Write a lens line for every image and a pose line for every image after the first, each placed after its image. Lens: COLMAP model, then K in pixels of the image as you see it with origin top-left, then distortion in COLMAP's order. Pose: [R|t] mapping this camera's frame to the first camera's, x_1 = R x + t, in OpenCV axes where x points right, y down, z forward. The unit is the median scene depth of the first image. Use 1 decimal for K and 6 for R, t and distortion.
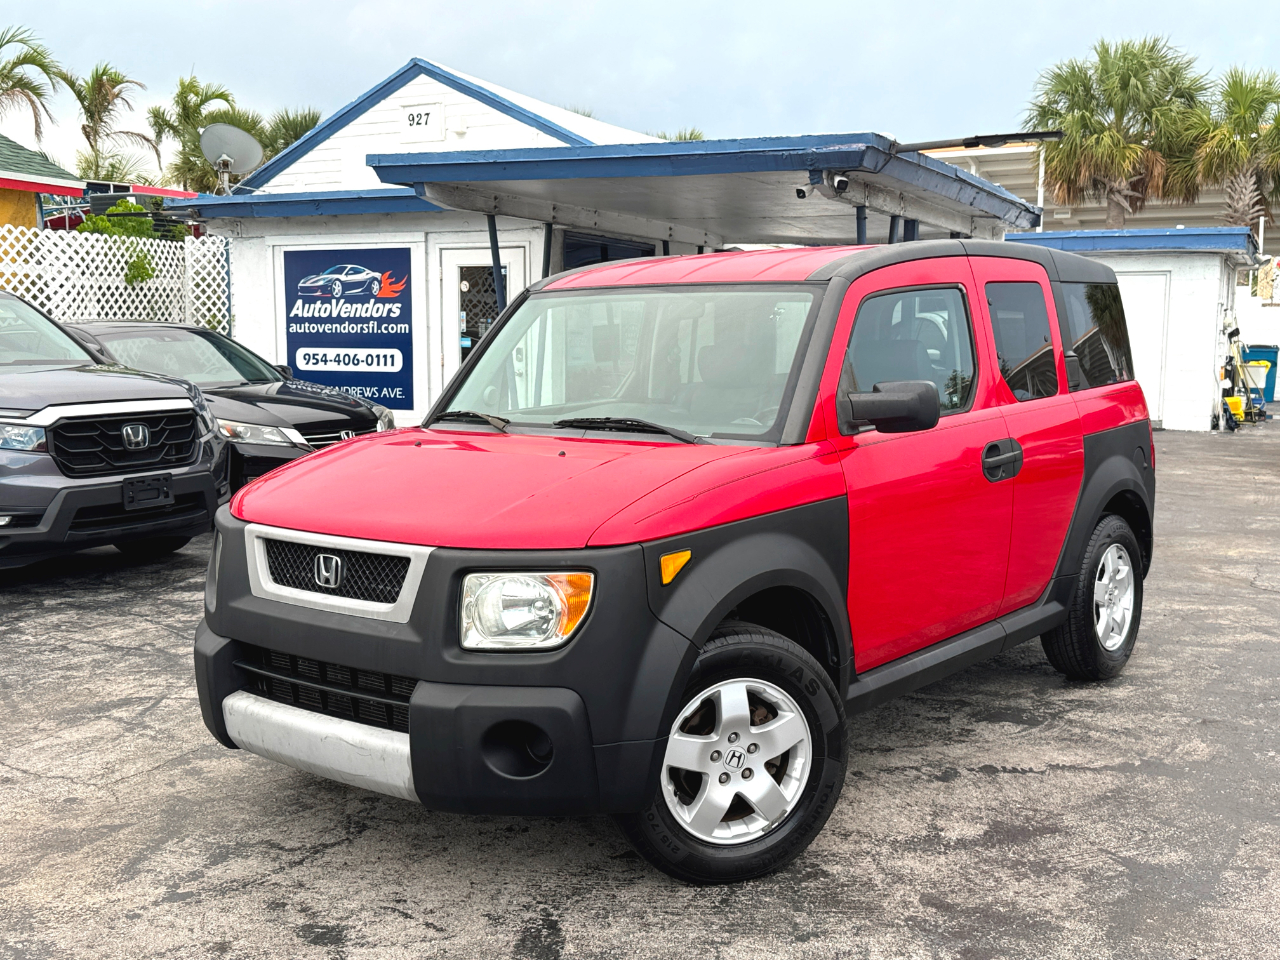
lens RADIAL K [[1322.7, 0, 644.7], [0, 1322.7, 481.3], [0, 0, 1]] dist [0.172239, -0.400045]
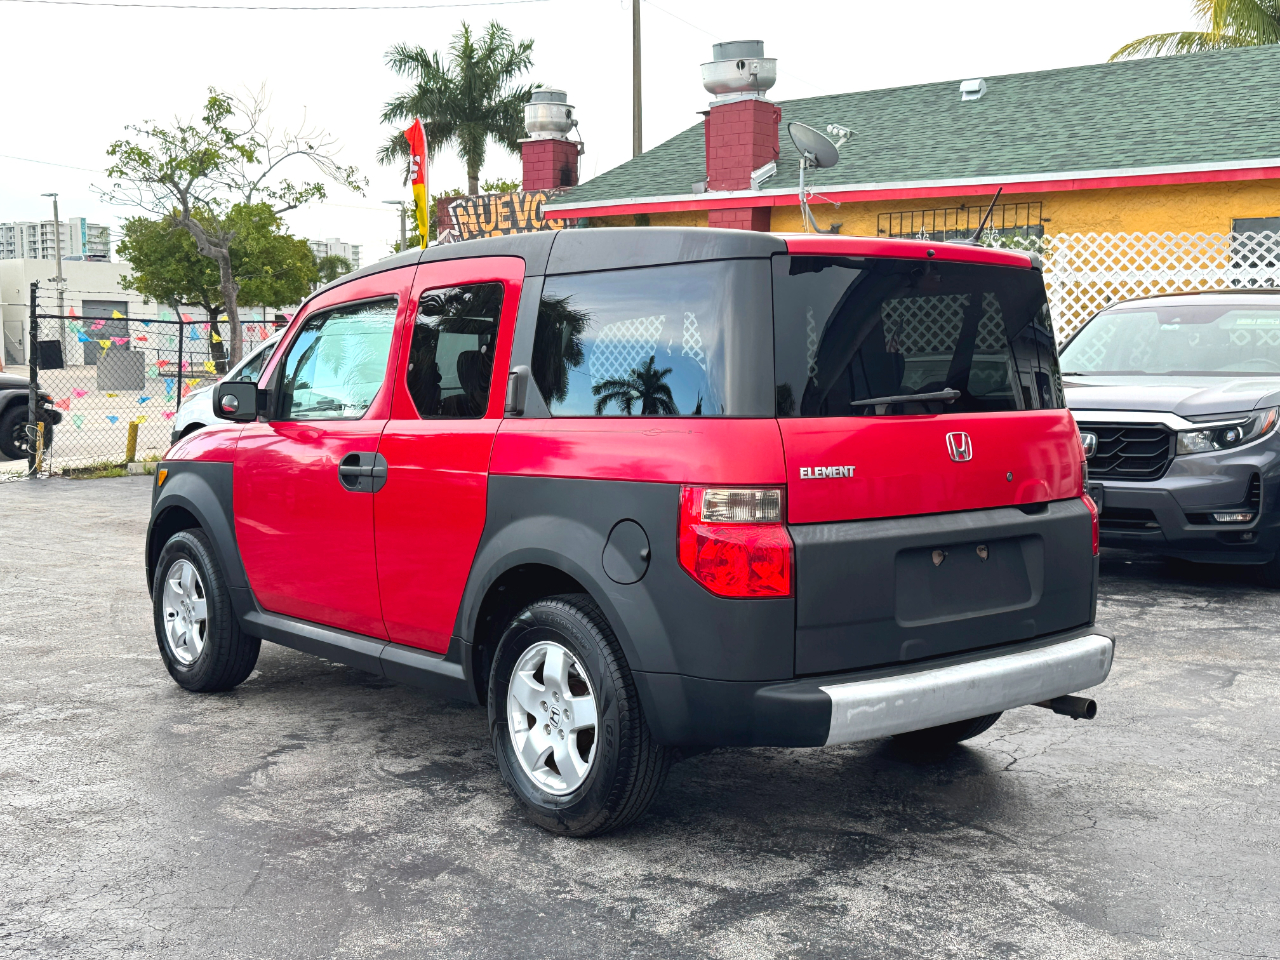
lens RADIAL K [[1472.5, 0, 640.0], [0, 1472.5, 480.0], [0, 0, 1]] dist [0.177566, -0.394021]
pose [[-0.191125, 0.084809, -0.977895, 1.347829], [-0.104900, 0.988790, 0.106257, -0.153766], [0.975944, 0.122890, -0.180085, 1.449724]]
